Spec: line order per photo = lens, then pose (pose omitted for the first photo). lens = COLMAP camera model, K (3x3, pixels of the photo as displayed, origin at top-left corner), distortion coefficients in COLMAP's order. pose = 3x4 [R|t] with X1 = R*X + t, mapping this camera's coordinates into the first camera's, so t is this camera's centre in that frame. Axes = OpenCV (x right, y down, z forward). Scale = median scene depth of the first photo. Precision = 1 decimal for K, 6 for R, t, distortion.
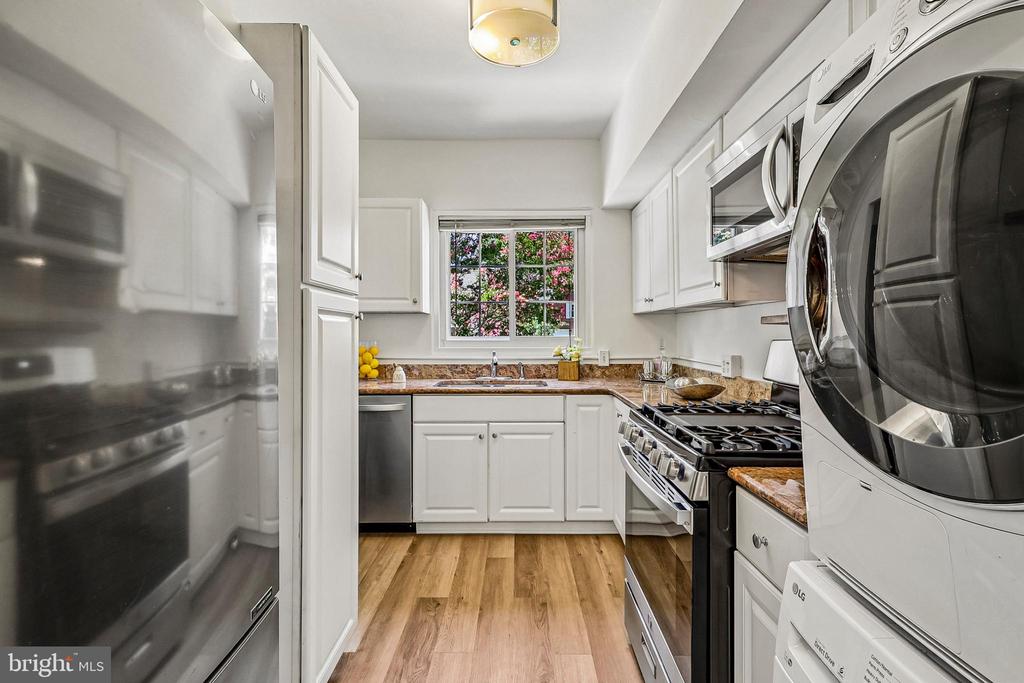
lens RADIAL K [[491.1, 0, 512.1], [0, 491.1, 339.7], [0, 0, 1]] dist [0.006471, 0.001108]
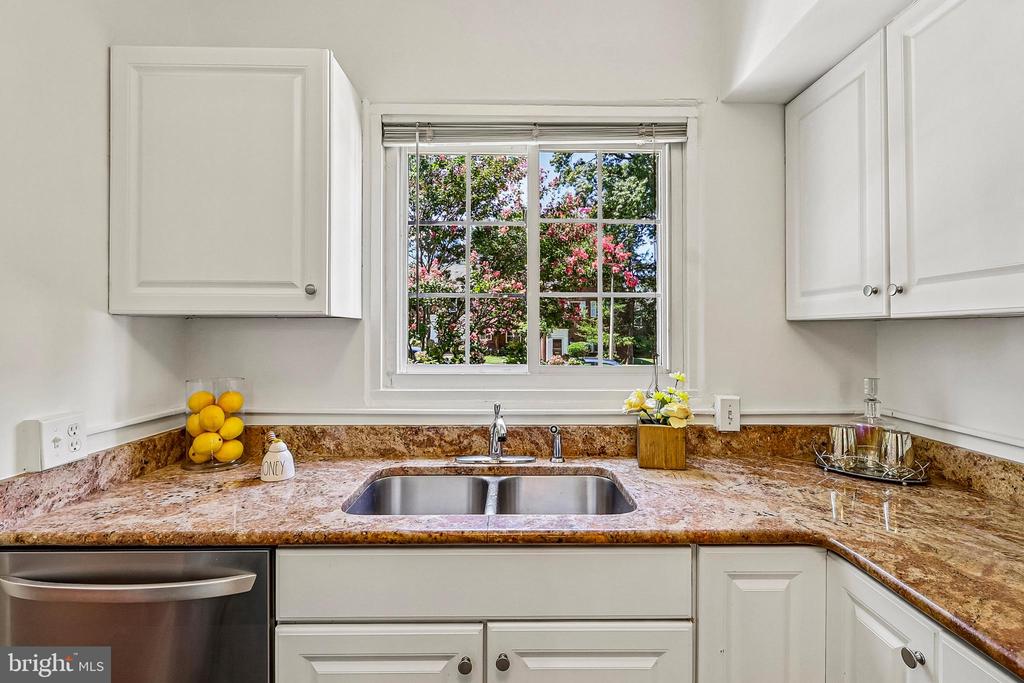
lens RADIAL K [[491.1, 0, 517.5], [0, 491.1, 332.3], [0, 0, 1]] dist [0.006471, 0.001108]
pose [[0.999586, 0.004351, 0.028432, -0.030251], [-0.004153, 0.999967, -0.007000, -0.036955], [-0.028462, 0.006879, 0.999571, 0.528791]]
